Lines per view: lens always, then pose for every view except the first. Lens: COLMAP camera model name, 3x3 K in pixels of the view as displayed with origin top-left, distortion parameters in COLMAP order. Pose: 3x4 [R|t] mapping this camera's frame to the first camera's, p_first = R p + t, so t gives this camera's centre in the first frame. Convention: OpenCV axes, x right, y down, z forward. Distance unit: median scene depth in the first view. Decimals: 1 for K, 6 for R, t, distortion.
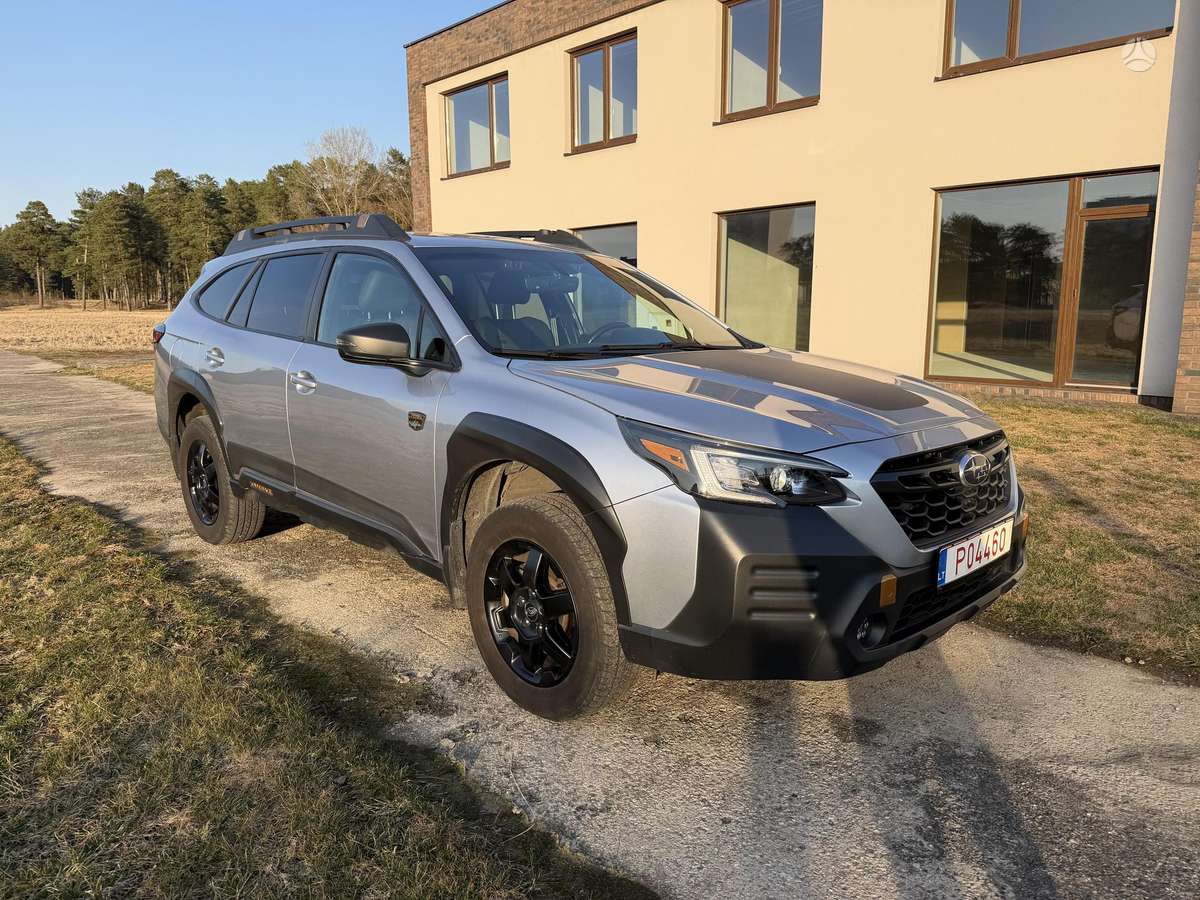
lens RADIAL K [[848.2, 0, 601.5], [0, 848.2, 447.4], [0, 0, 1]] dist [0.040050, -0.059056]
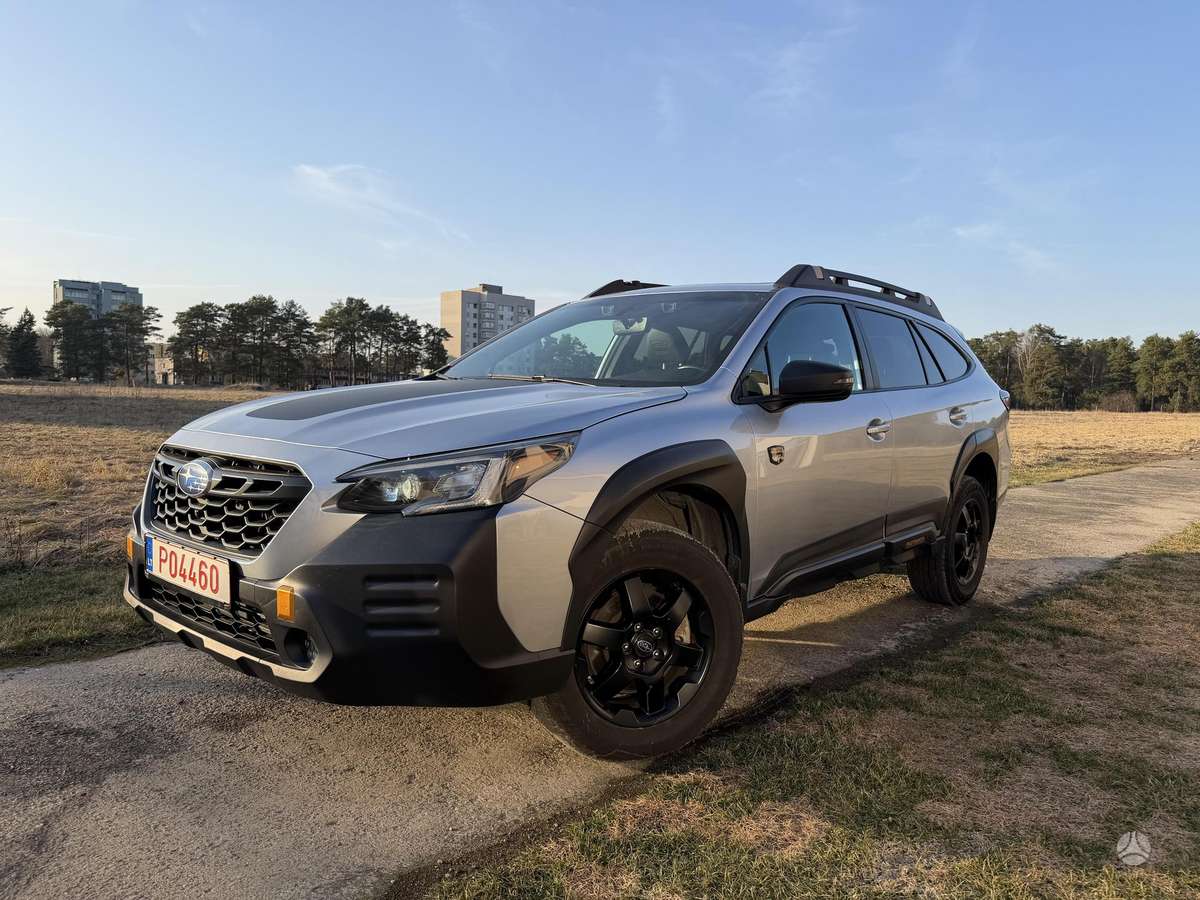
lens RADIAL K [[848.2, 0, 603.7], [0, 848.2, 465.3], [0, 0, 1]] dist [0.040050, -0.059056]
pose [[0.088587, 0.088433, -0.992135, 0.915218], [-0.195885, 0.978147, 0.069696, -0.091743], [0.976617, 0.188170, 0.103974, 0.876121]]
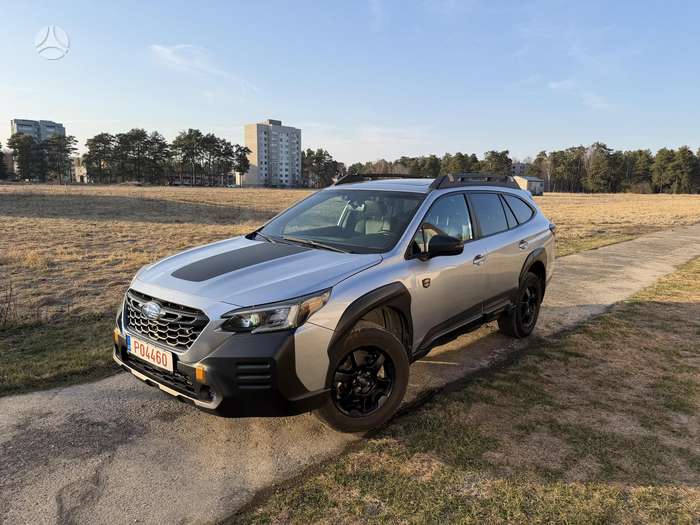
lens RADIAL K [[494.8, 0, 354.0], [0, 494.8, 272.4], [0, 0, 1]] dist [0.040050, -0.059056]
pose [[0.110751, 0.178765, -0.977639, 1.051846], [-0.187572, 0.969771, 0.156078, -0.217174], [0.975987, 0.166092, 0.140935, 0.840872]]
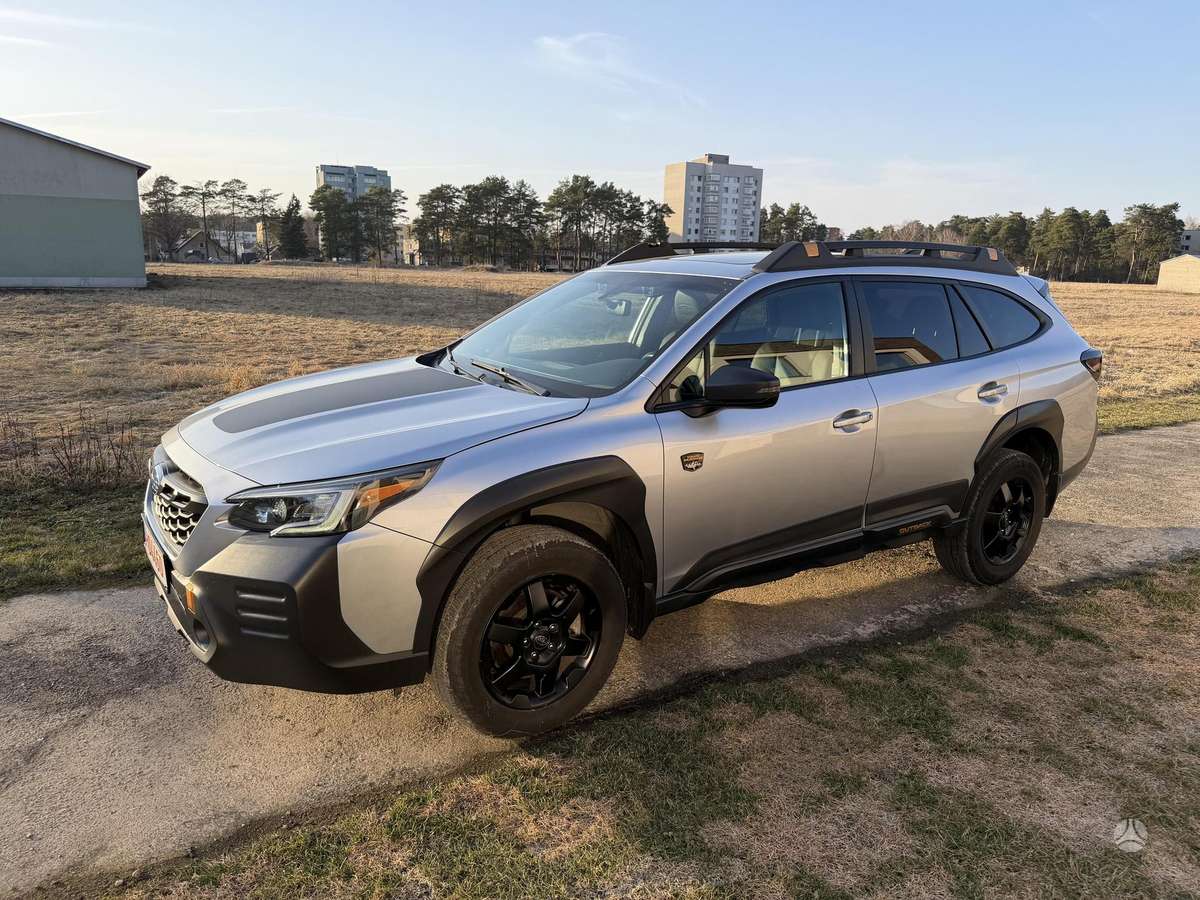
lens RADIAL K [[848.2, 0, 608.8], [0, 848.2, 465.8], [0, 0, 1]] dist [0.040050, -0.059056]
pose [[-0.168965, 0.227115, -0.959098, 0.936888], [-0.190656, 0.947179, 0.257880, -0.264832], [0.967006, 0.226431, -0.116739, 1.128241]]
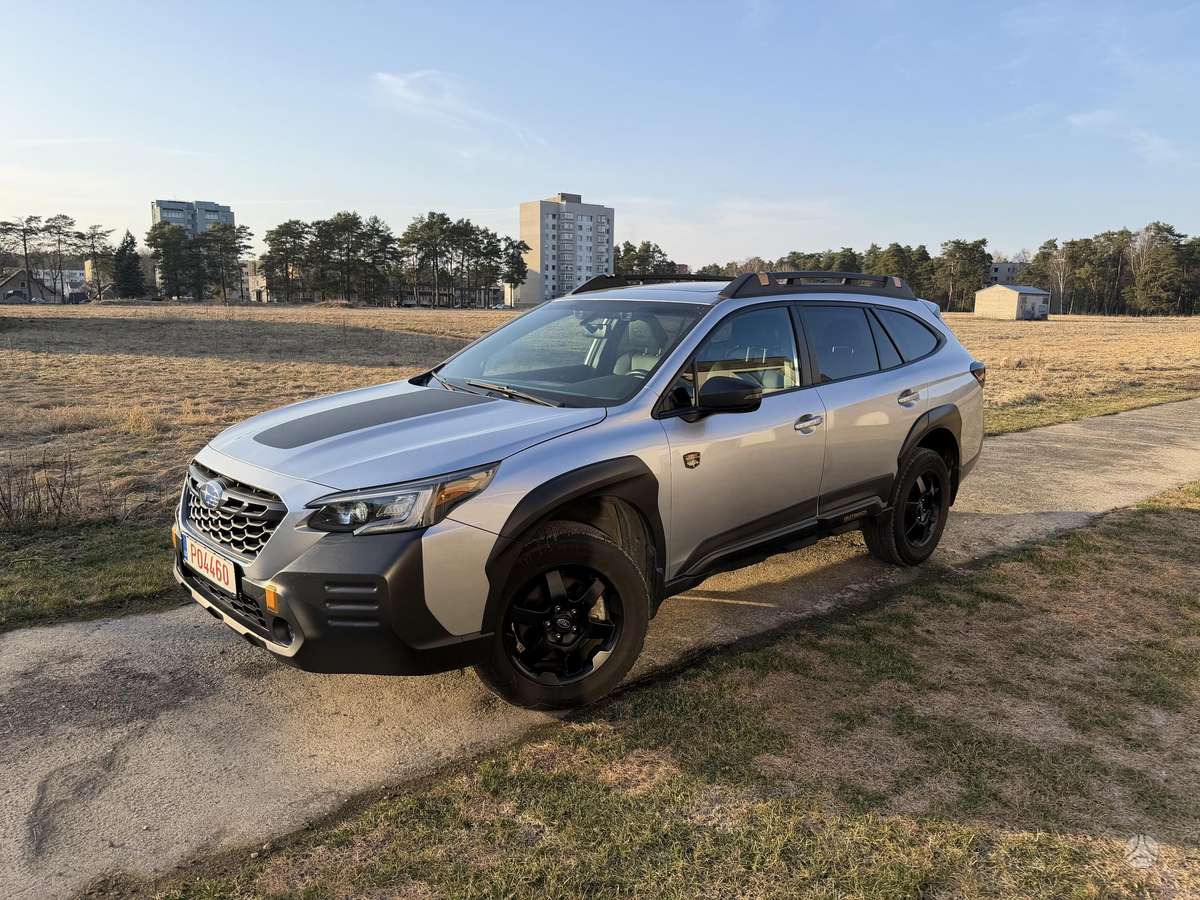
lens RADIAL K [[848.2, 0, 604.3], [0, 848.2, 464.6], [0, 0, 1]] dist [0.040050, -0.059056]
pose [[-0.008279, 0.191485, -0.981461, 1.060785], [-0.182482, 0.964724, 0.189759, -0.229841], [0.983174, 0.180670, 0.026955, 0.991210]]
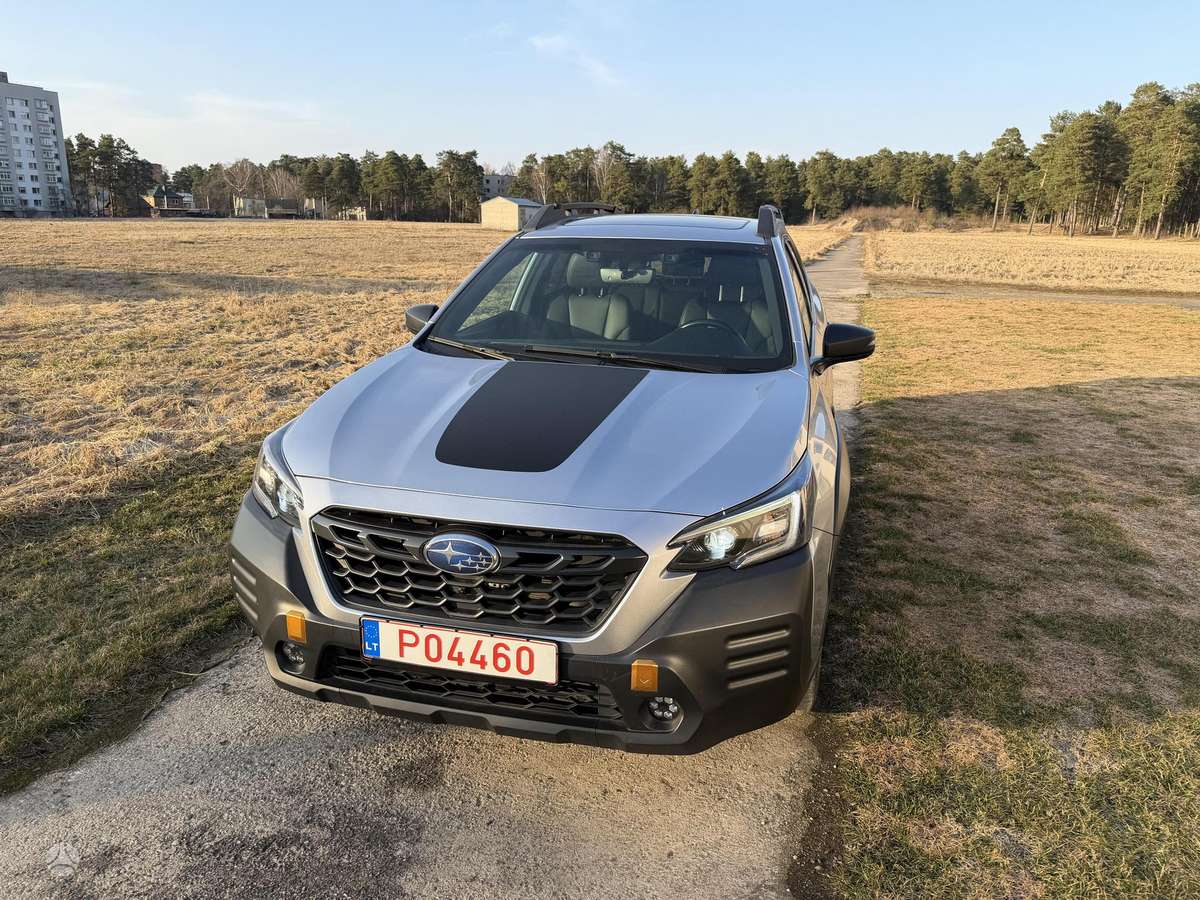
lens RADIAL K [[848.2, 0, 603.4], [0, 848.2, 453.6], [0, 0, 1]] dist [0.040050, -0.059056]
pose [[0.528319, 0.238883, -0.814748, 0.761796], [-0.162493, 0.970314, 0.179127, -0.158222], [0.833352, 0.037755, 0.551452, 0.431480]]
